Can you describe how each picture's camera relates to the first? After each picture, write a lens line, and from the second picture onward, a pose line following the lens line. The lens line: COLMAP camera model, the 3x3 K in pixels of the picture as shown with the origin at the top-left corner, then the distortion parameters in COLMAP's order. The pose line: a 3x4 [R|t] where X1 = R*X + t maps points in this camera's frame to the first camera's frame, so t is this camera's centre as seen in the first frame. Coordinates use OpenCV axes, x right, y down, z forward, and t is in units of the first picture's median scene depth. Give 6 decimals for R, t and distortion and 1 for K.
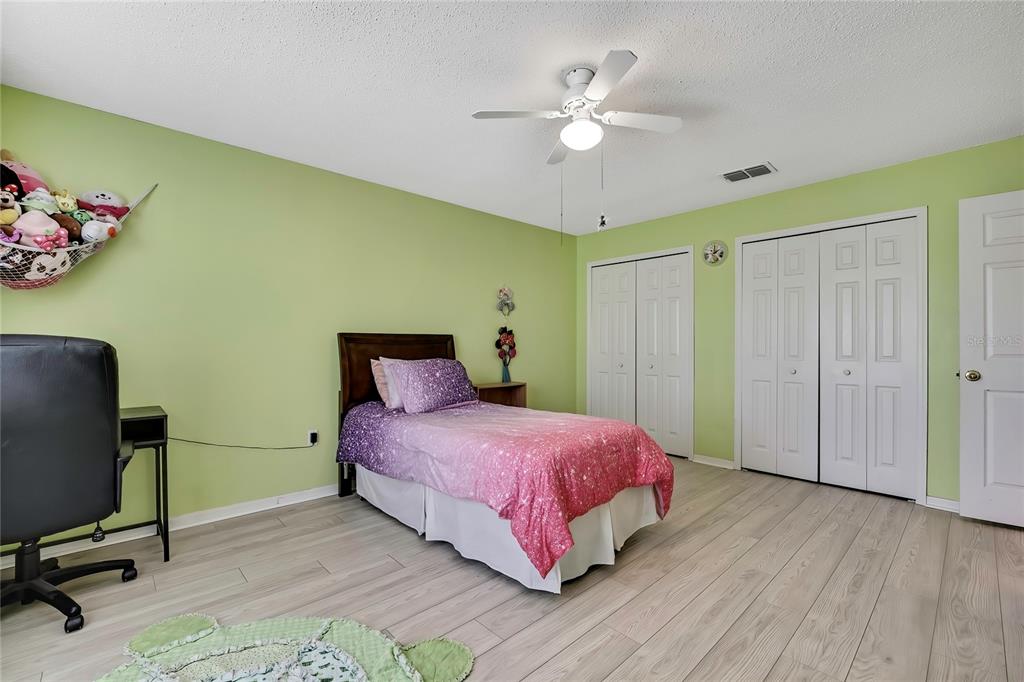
lens RADIAL K [[447.0, 0, 521.6], [0, 447.0, 343.0], [0, 0, 1]] dist [-0.014018, 0.000821]
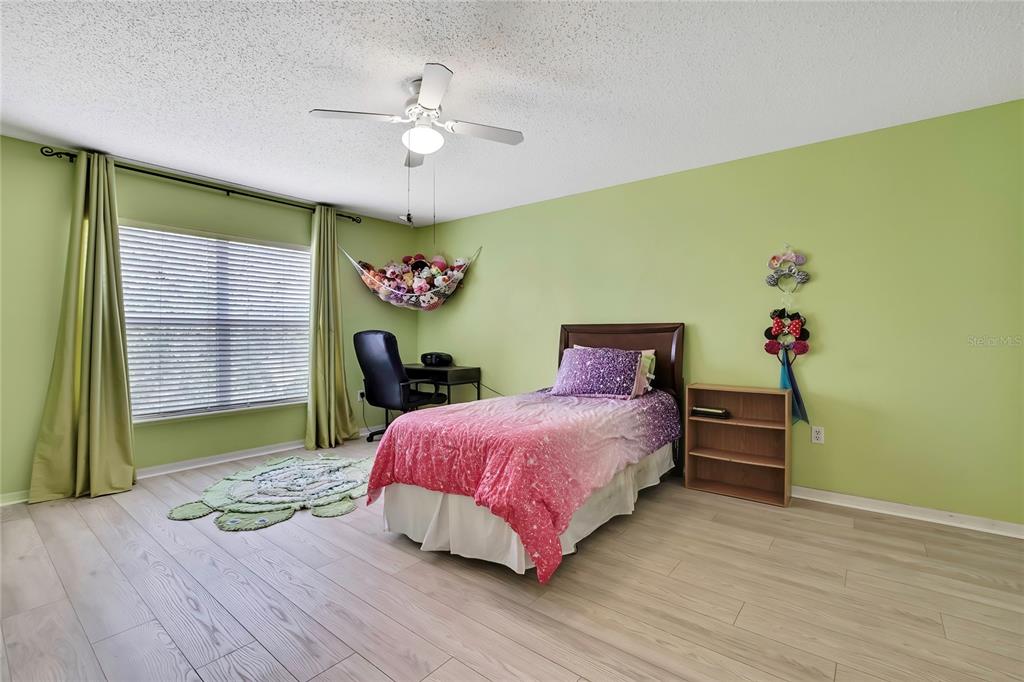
lens RADIAL K [[447.0, 0, 522.5], [0, 447.0, 336.1], [0, 0, 1]] dist [-0.014018, 0.000821]
pose [[0.151768, 0.003078, -0.988411, 0.579381], [0.001717, 0.999993, 0.003378, 0.003224], [0.988415, -0.002210, 0.151761, 0.501223]]
